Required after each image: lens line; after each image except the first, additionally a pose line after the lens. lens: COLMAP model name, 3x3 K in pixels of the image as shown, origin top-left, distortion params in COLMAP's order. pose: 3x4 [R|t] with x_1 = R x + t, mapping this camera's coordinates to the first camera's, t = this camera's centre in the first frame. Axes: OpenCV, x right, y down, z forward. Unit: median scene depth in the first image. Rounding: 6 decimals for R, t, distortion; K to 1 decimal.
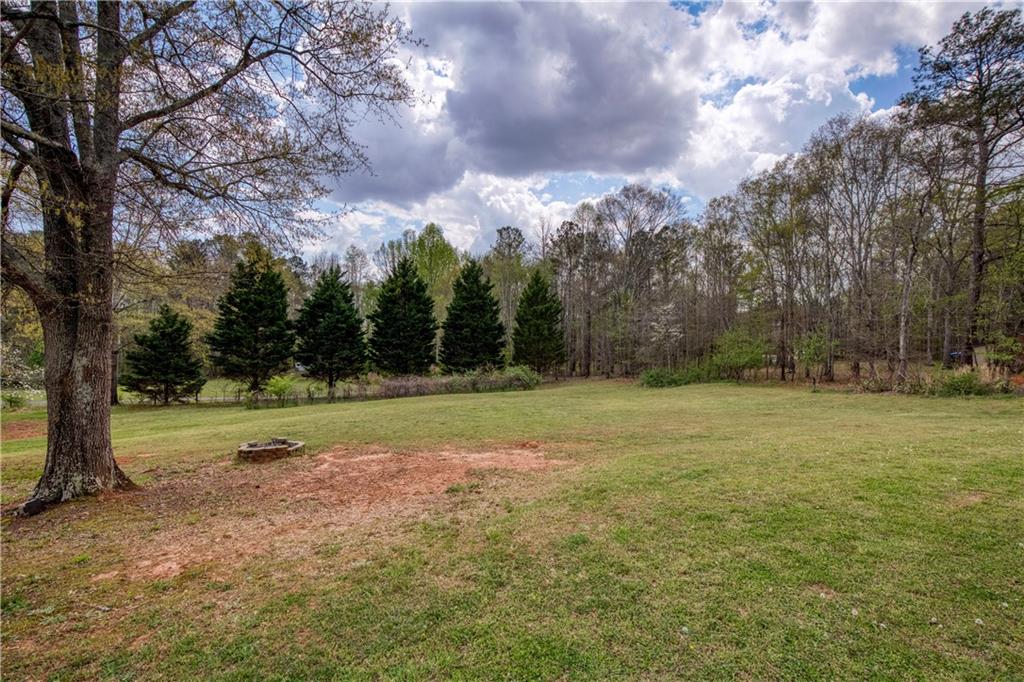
lens RADIAL K [[470.9, 0, 520.2], [0, 470.9, 334.4], [0, 0, 1]] dist [-0.035525, 0.000173]
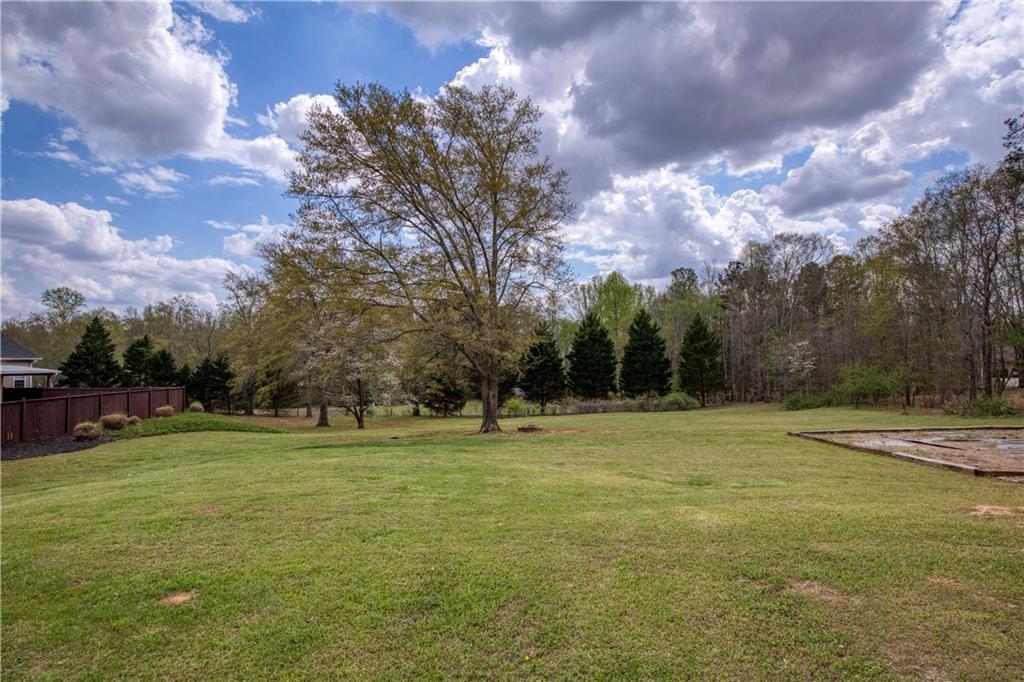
lens RADIAL K [[470.9, 0, 520.2], [0, 470.9, 334.4], [0, 0, 1]] dist [-0.035525, 0.000173]
pose [[0.916625, -0.043677, -0.397355, 0.107418], [0.023177, 0.998148, -0.056251, -0.026981], [0.399075, 0.042352, 0.915939, -0.333295]]
